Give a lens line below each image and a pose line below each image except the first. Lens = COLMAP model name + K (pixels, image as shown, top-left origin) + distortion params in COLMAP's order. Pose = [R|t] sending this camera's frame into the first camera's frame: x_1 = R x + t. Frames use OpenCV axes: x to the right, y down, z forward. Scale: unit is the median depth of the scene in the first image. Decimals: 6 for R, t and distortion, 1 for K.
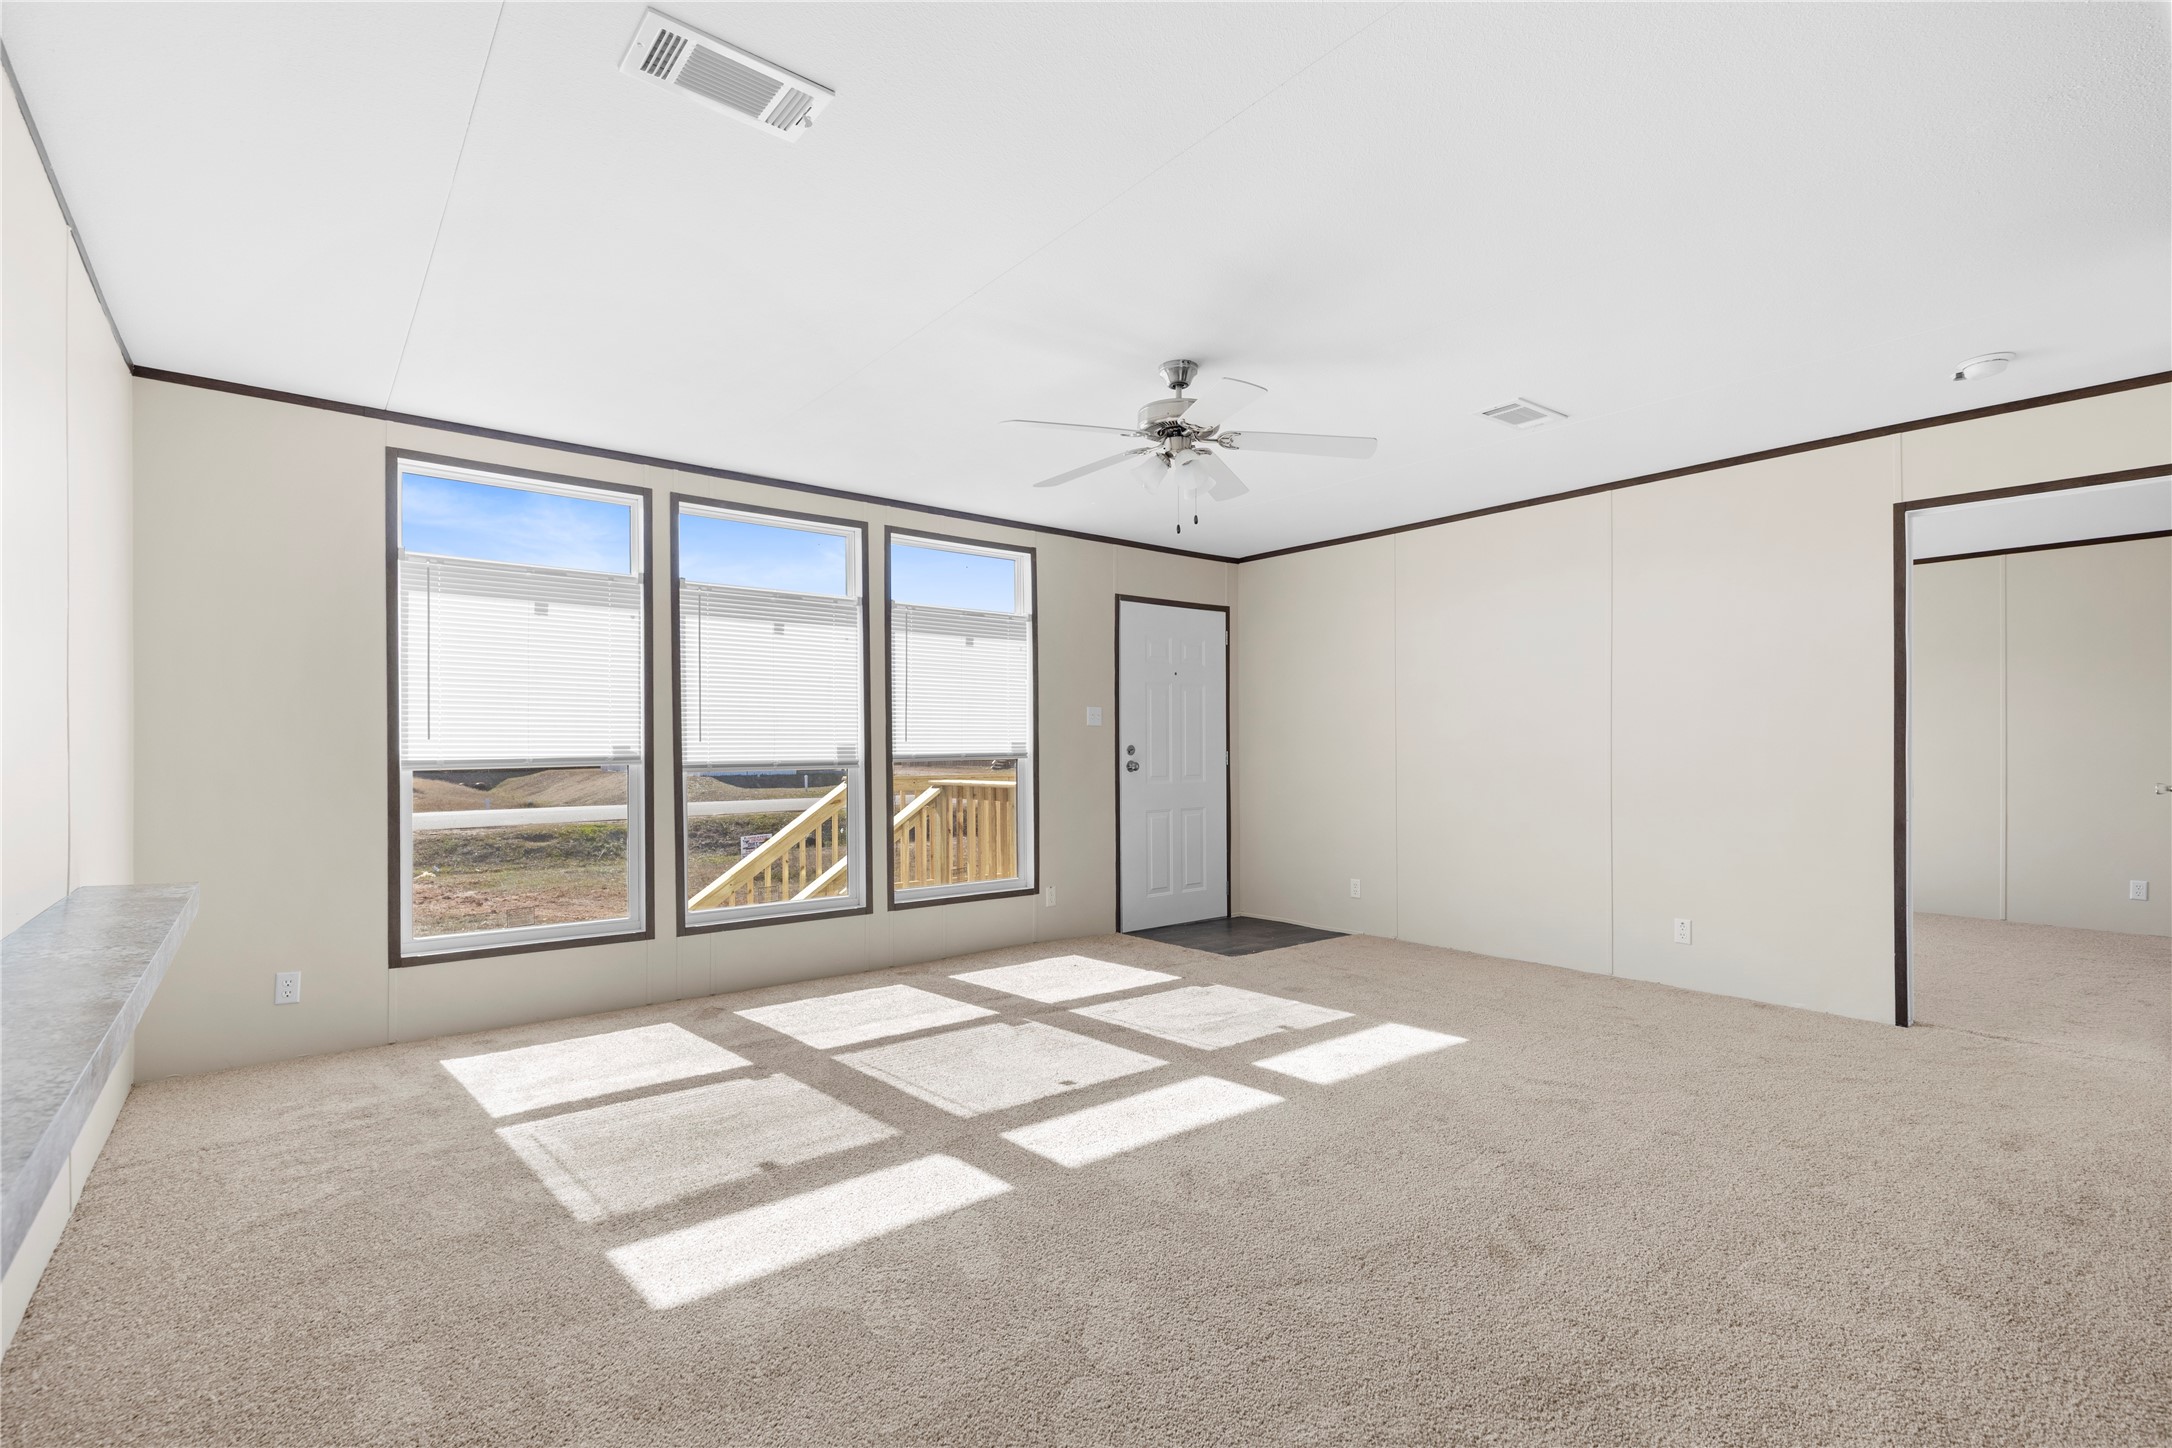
lens RADIAL K [[978.3, 0, 1096.1], [0, 978.3, 744.1], [0, 0, 1]] dist [0.007964, -0.002973]
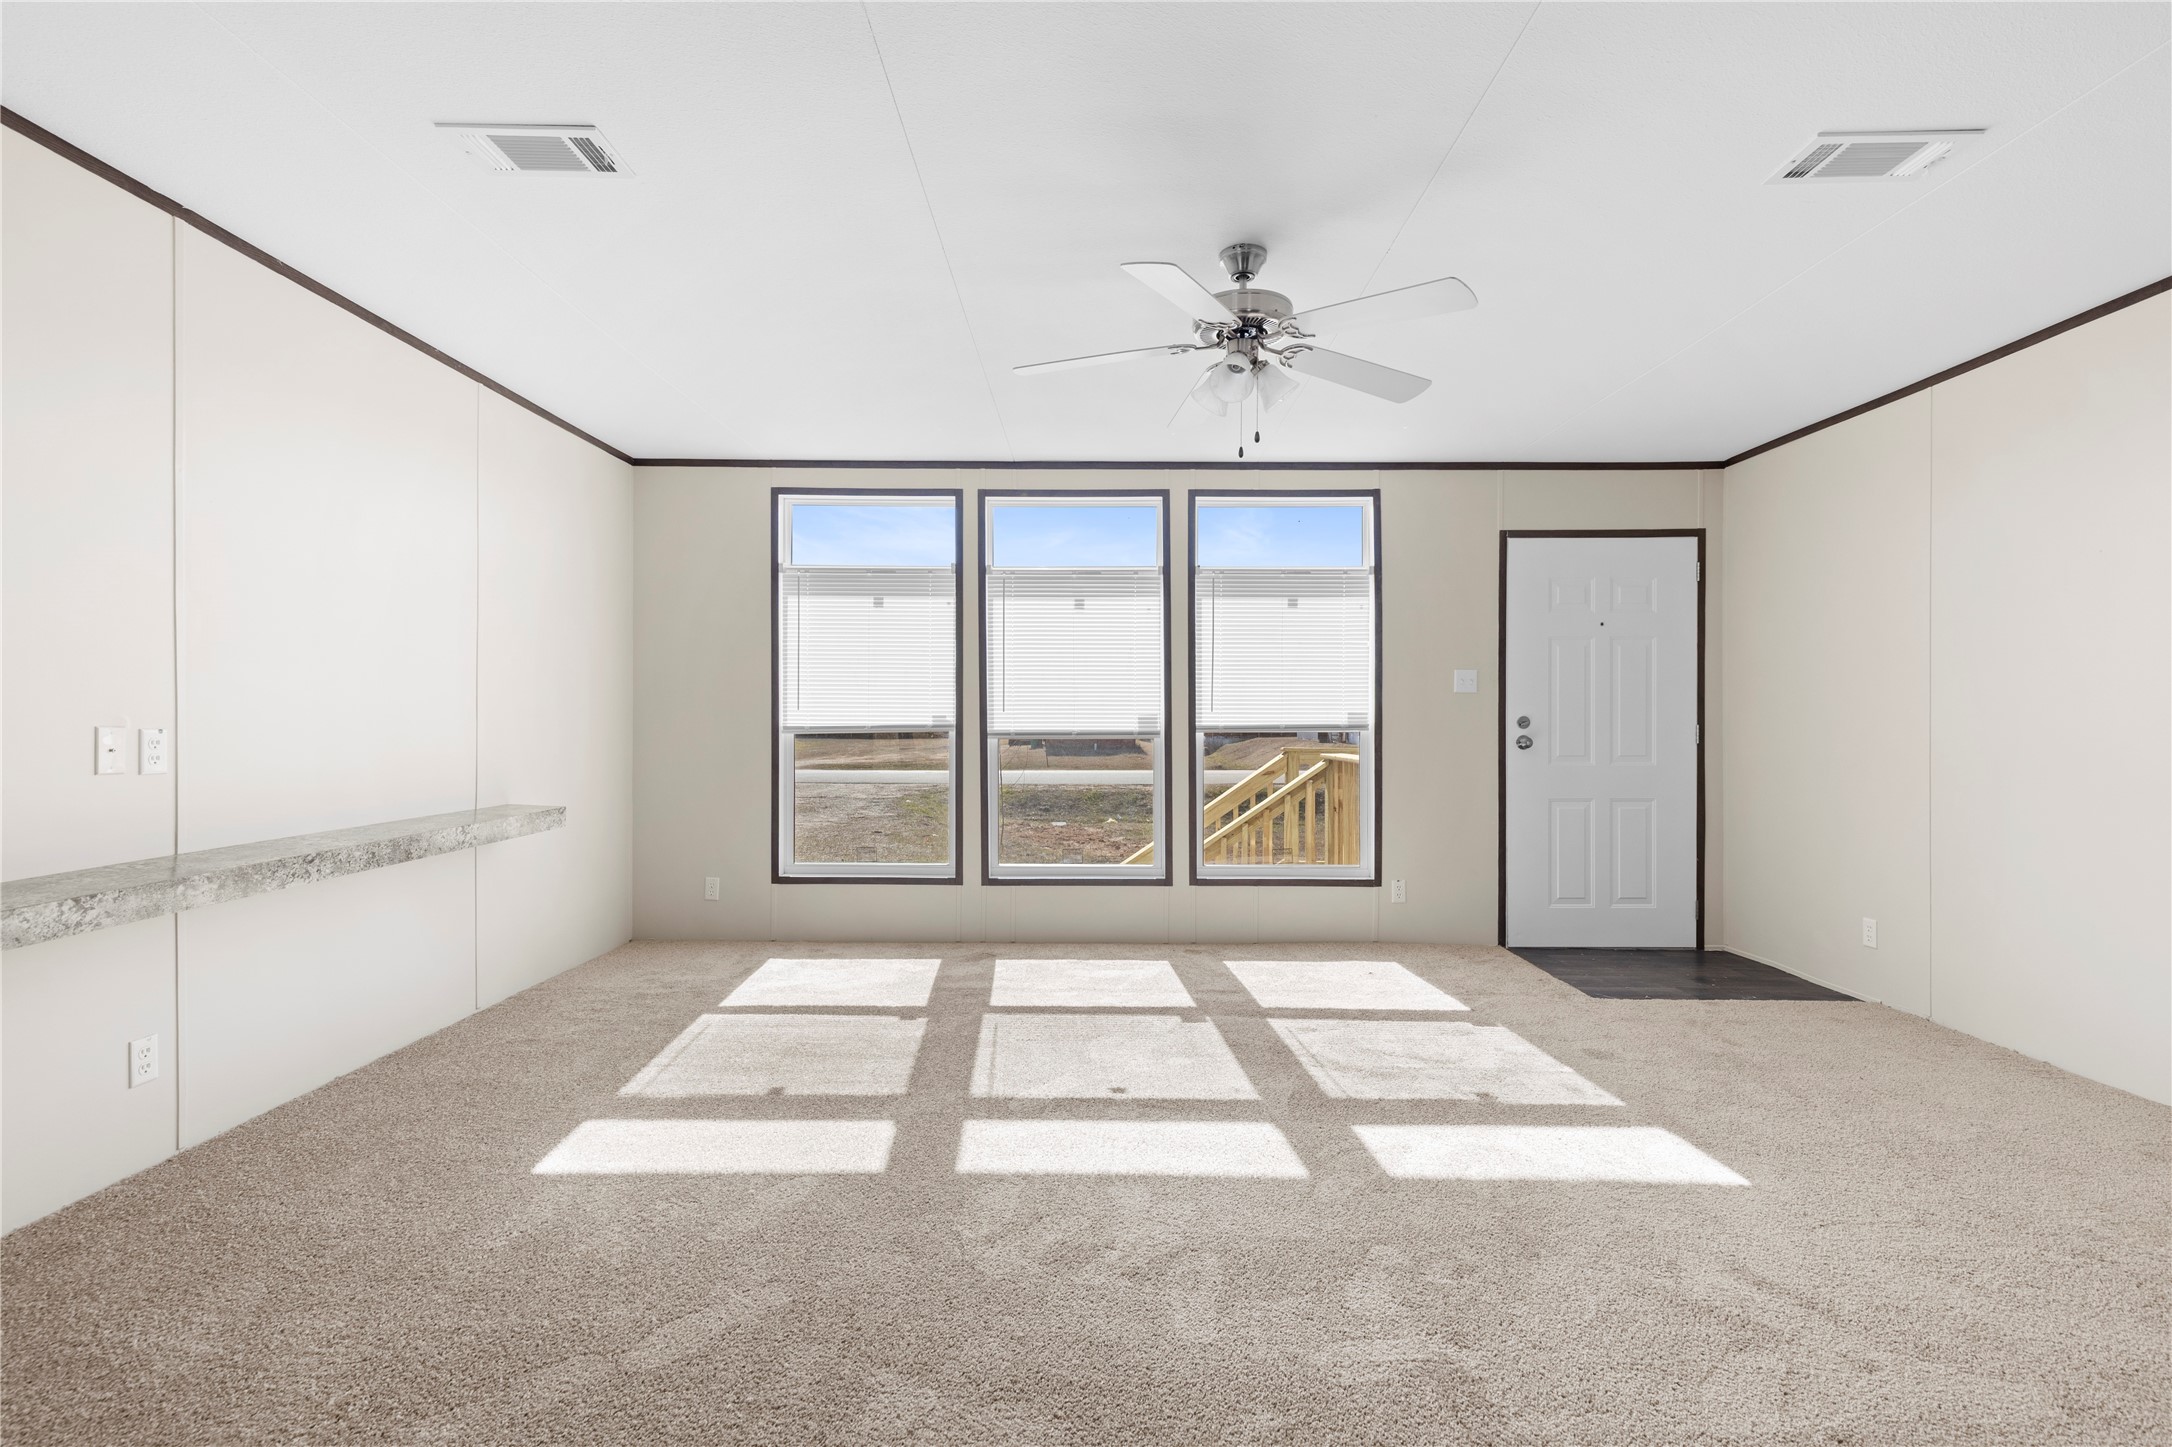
lens RADIAL K [[978.3, 0, 1090.0], [0, 978.3, 716.1], [0, 0, 1]] dist [0.007964, -0.002973]
pose [[0.780452, 0.000342, -0.625216, 0.394800], [-0.002057, 0.999996, -0.002021, 0.005126], [0.625212, 0.002863, 0.780449, 0.221430]]
